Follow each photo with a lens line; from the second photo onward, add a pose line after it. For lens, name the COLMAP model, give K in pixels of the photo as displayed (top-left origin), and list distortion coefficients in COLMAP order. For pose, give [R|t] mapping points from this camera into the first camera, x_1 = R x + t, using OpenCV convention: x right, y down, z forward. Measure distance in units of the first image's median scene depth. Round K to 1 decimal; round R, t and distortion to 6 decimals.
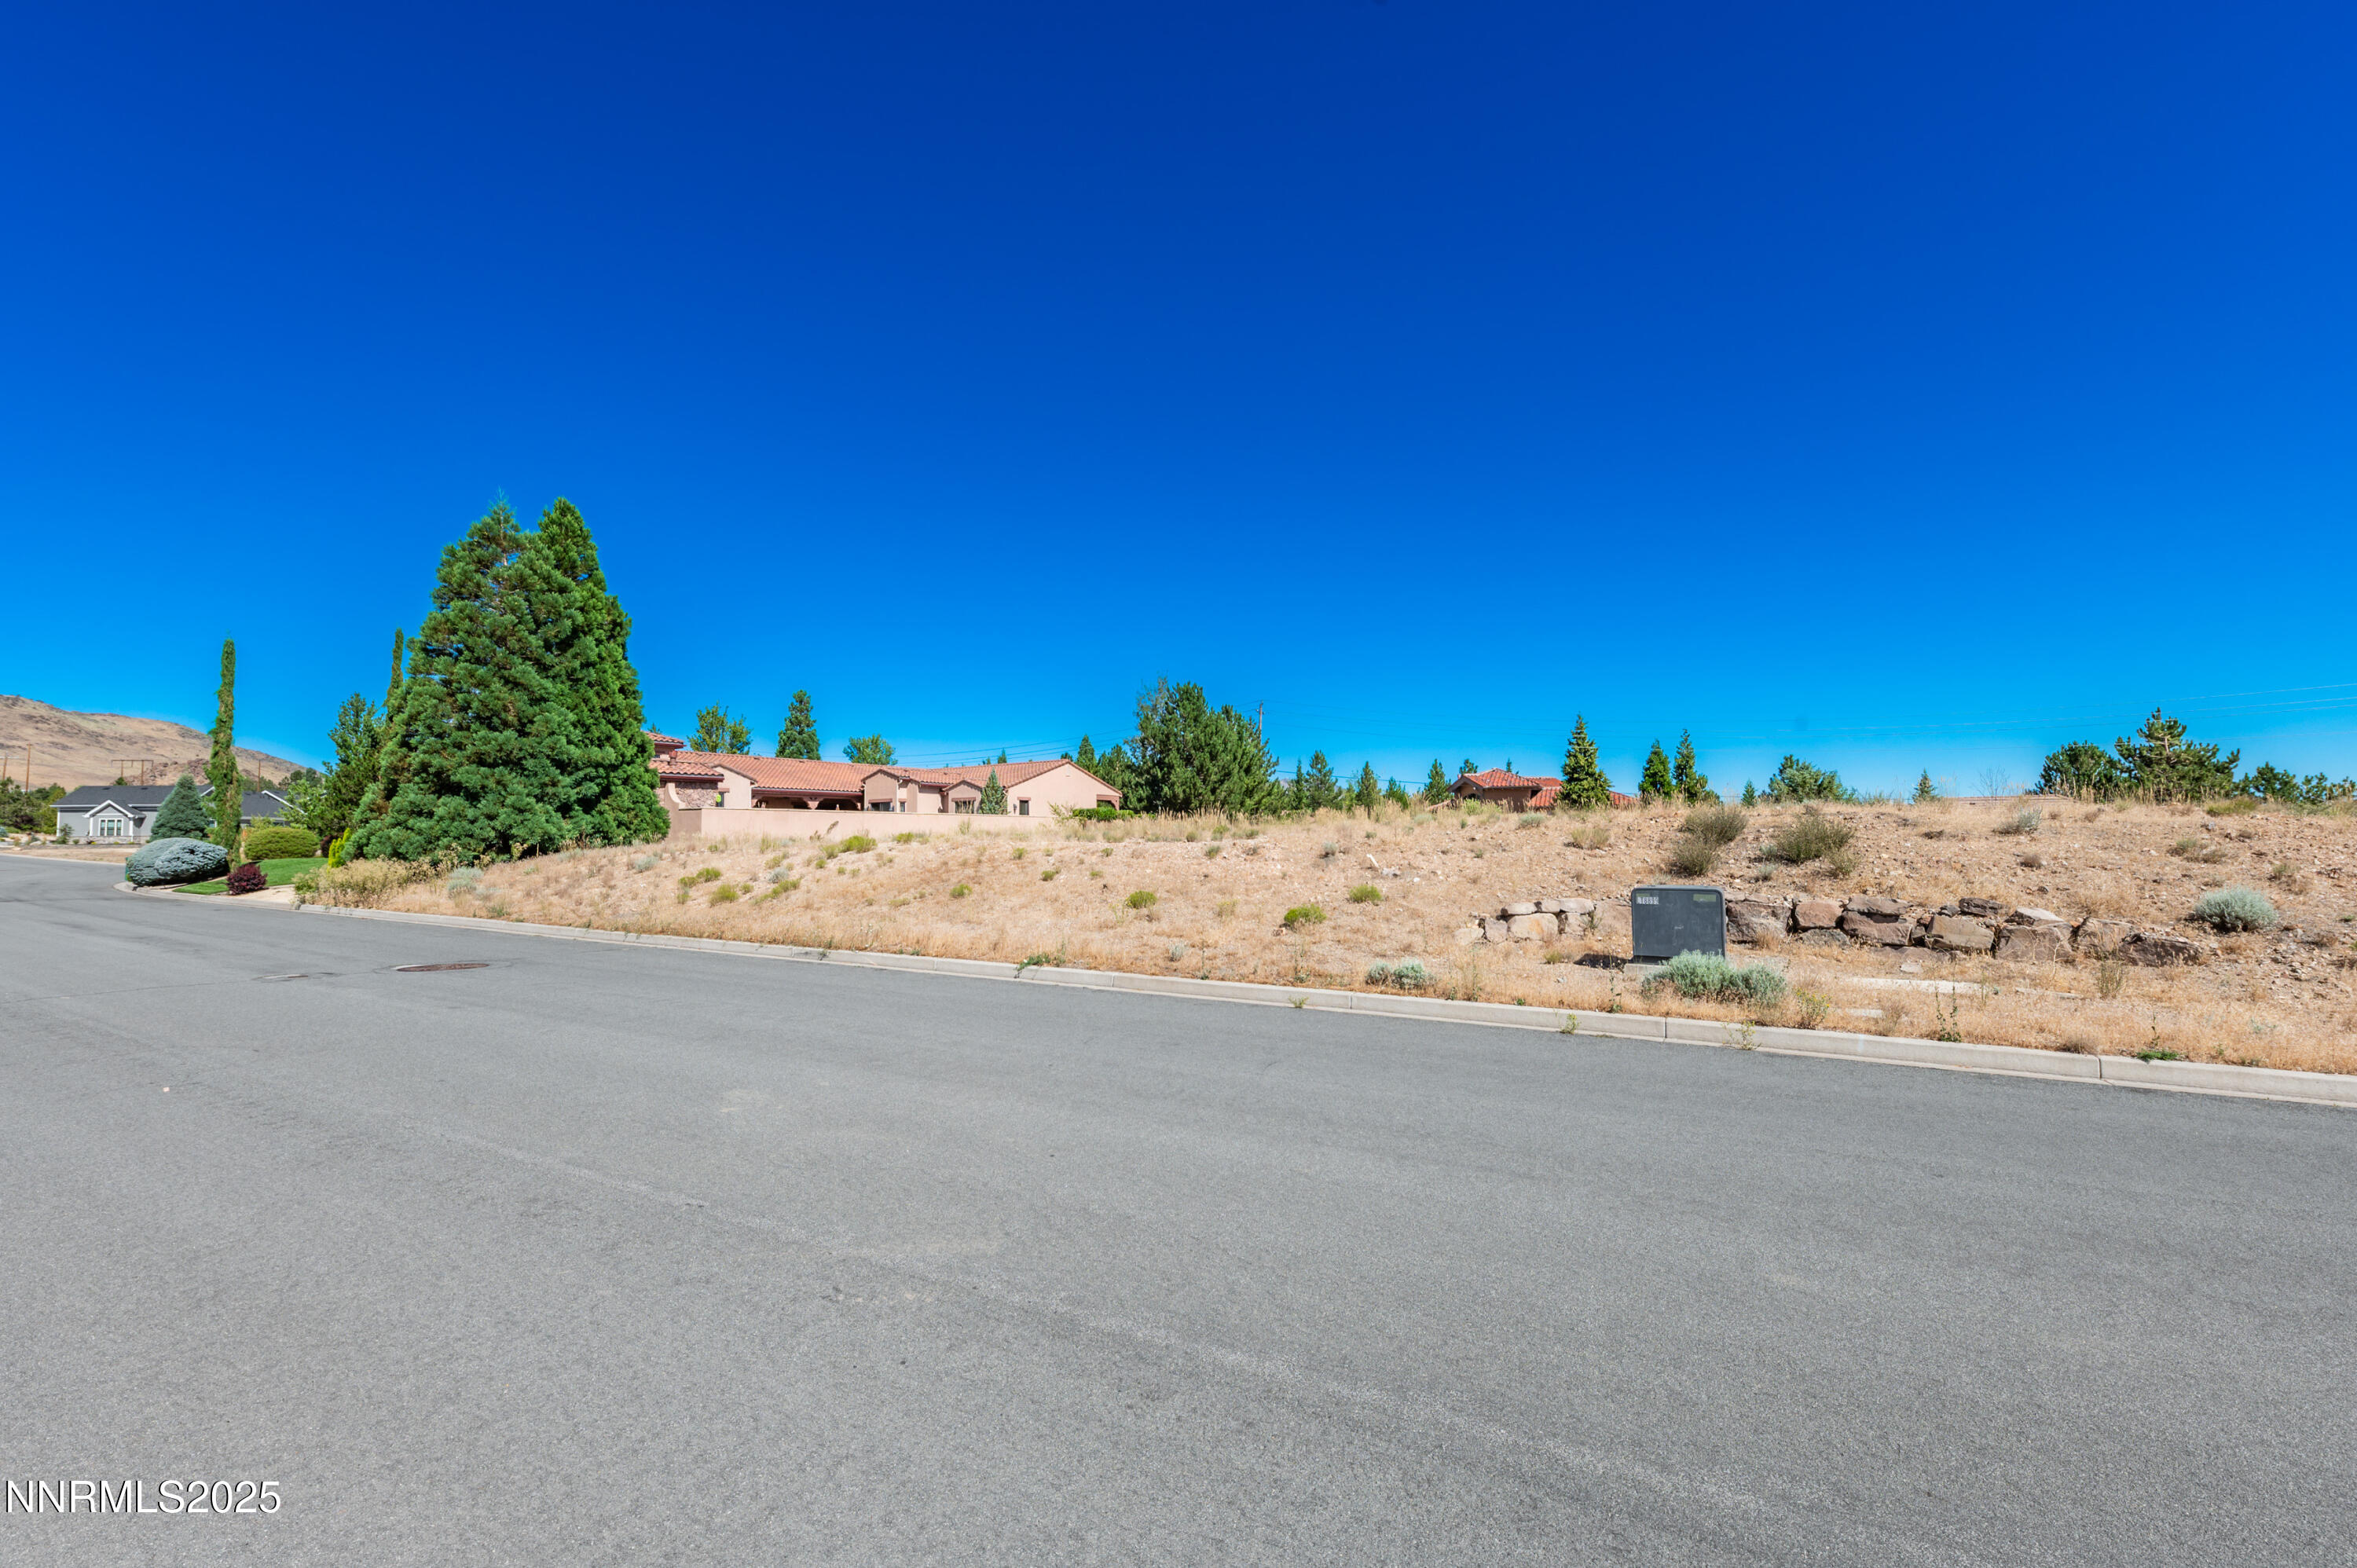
lens RADIAL K [[1004.6, 0, 1178.6], [0, 1004.6, 770.5], [0, 0, 1]] dist [0.004847, 0.002338]
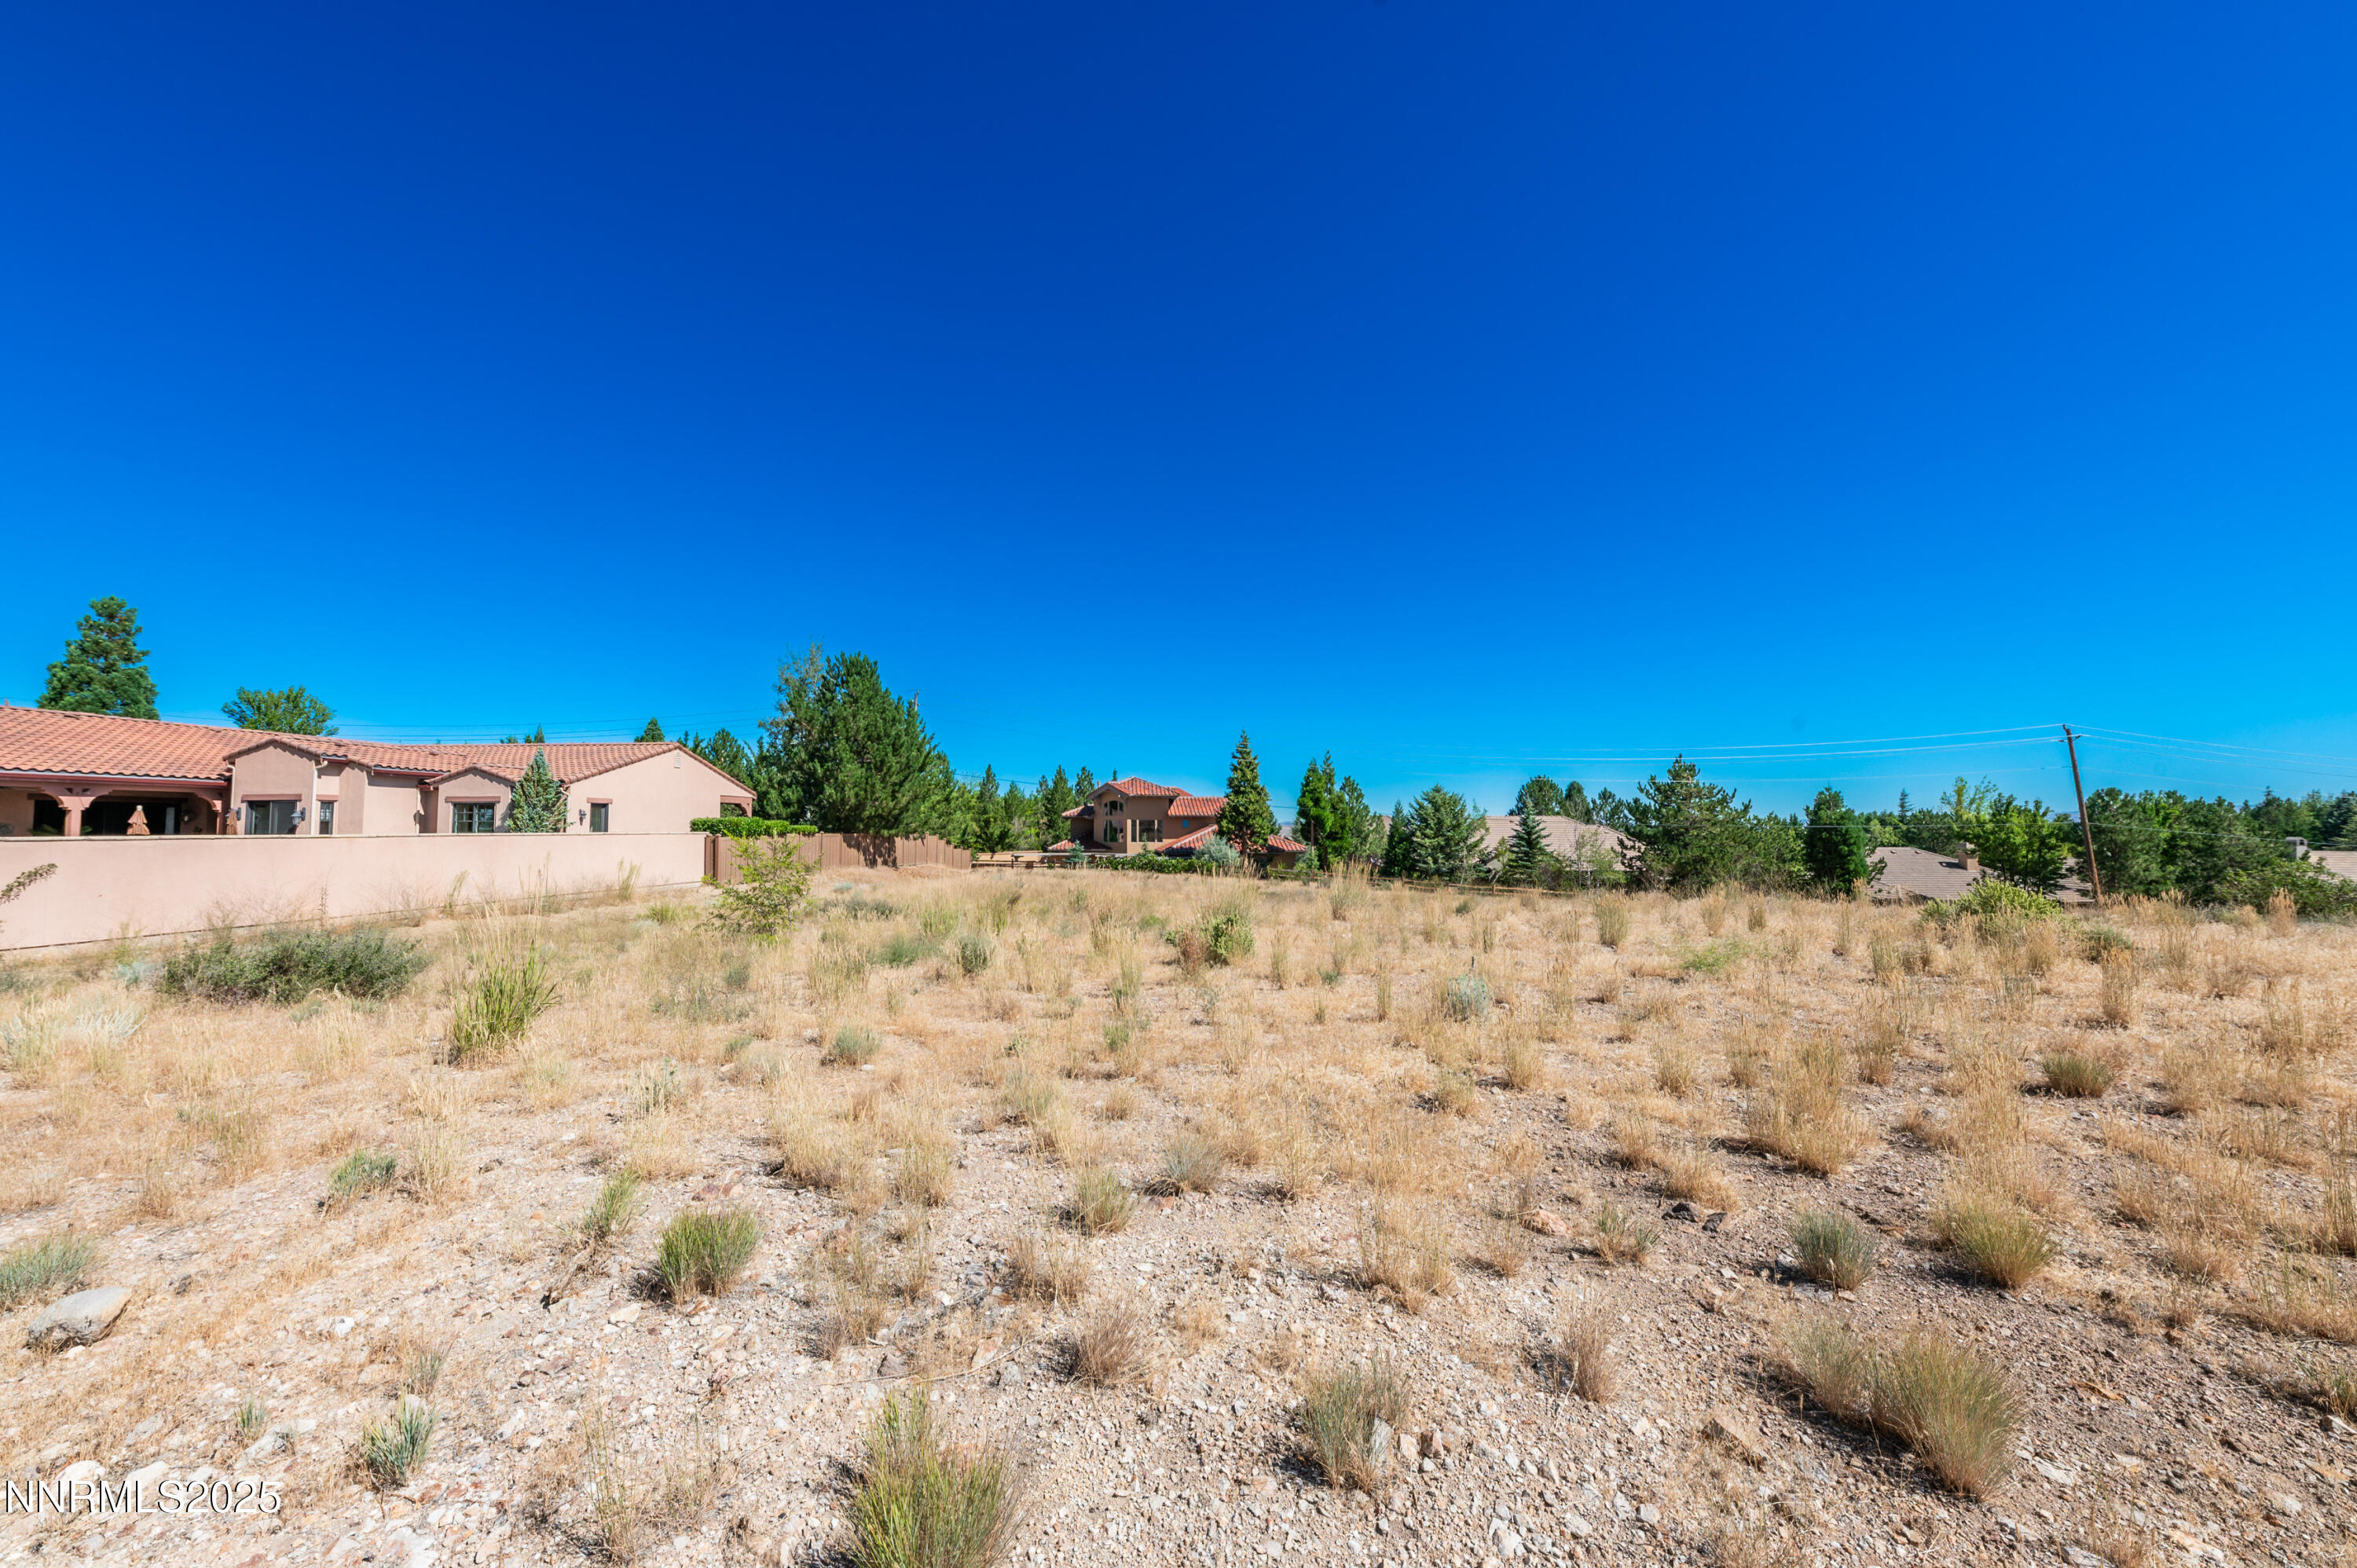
lens RADIAL K [[806.1, 0, 1175.2], [0, 806.1, 786.3], [0, 0, 1]] dist [0.008034, -0.001898]
pose [[0.873096, 0.034014, 0.486360, -0.150403], [-0.042284, 0.999087, 0.006035, 0.001512], [-0.485710, -0.025835, 0.873738, 0.677067]]
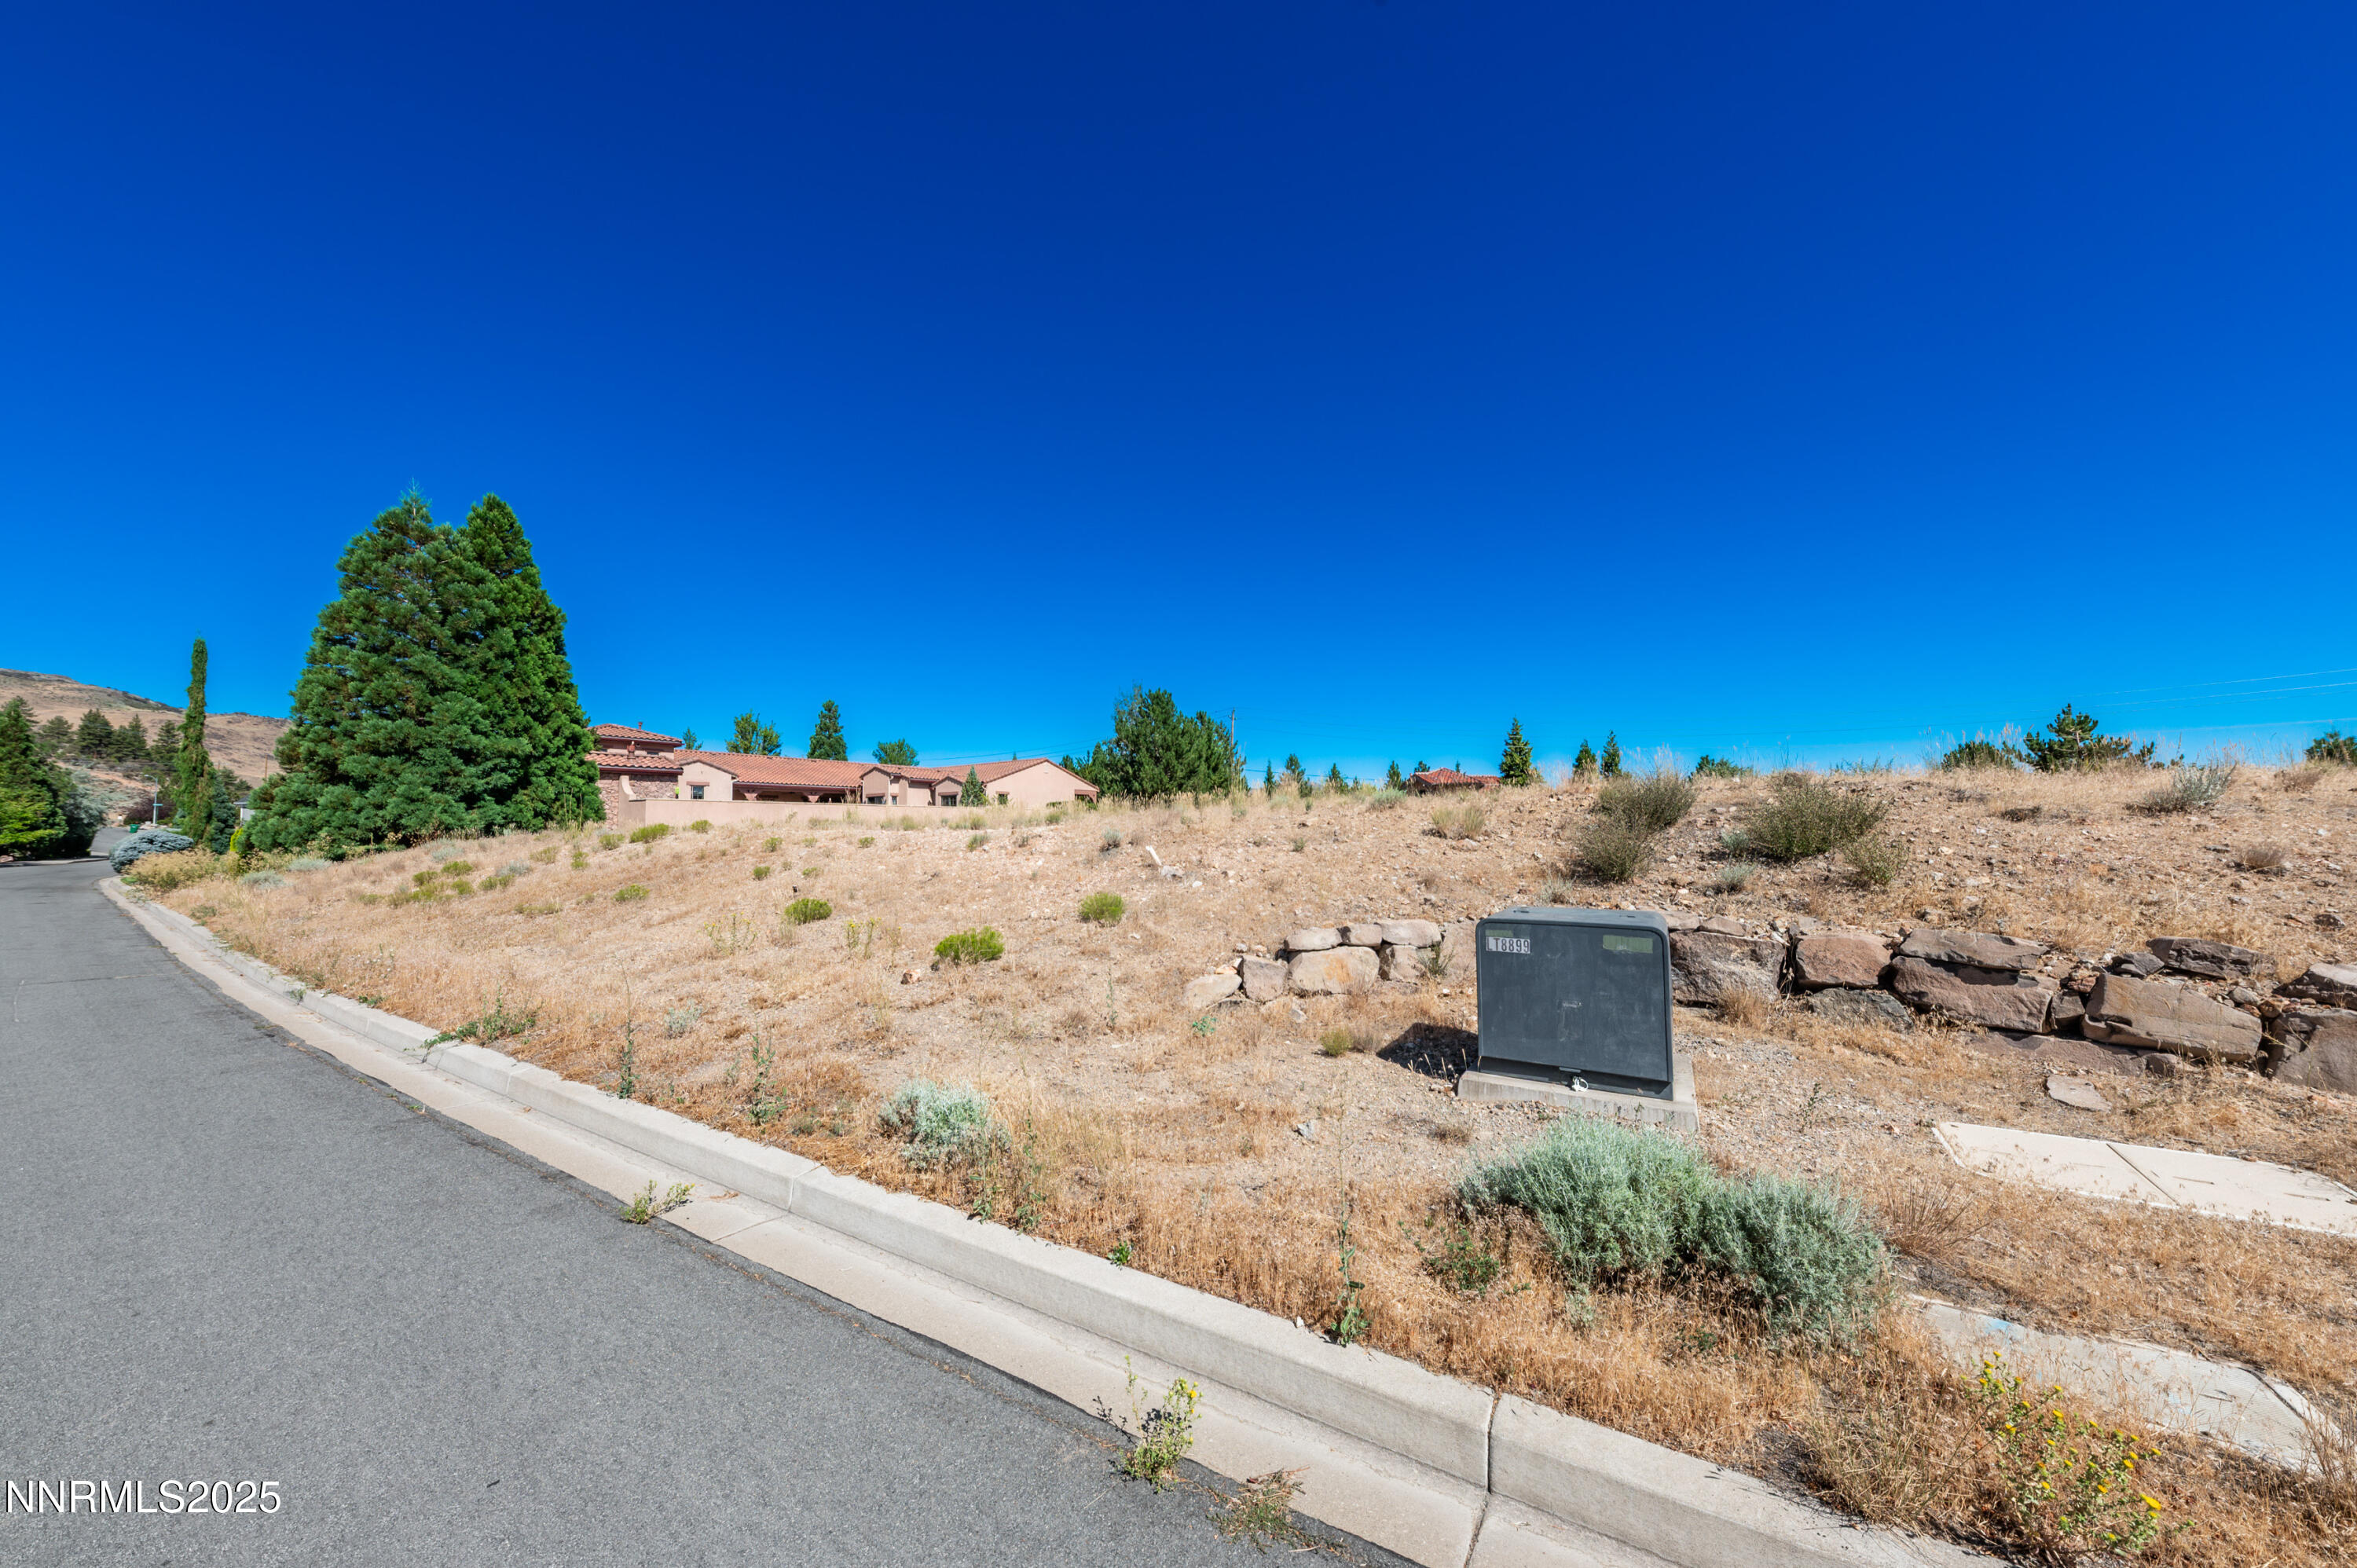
lens RADIAL K [[806.1, 0, 1178.2], [0, 806.1, 788.2], [0, 0, 1]] dist [0.008034, -0.001898]
pose [[0.999625, -0.002242, -0.027296, 0.109783], [0.002678, 0.999869, 0.015968, 0.016194], [0.027256, -0.016035, 0.999500, 0.209725]]
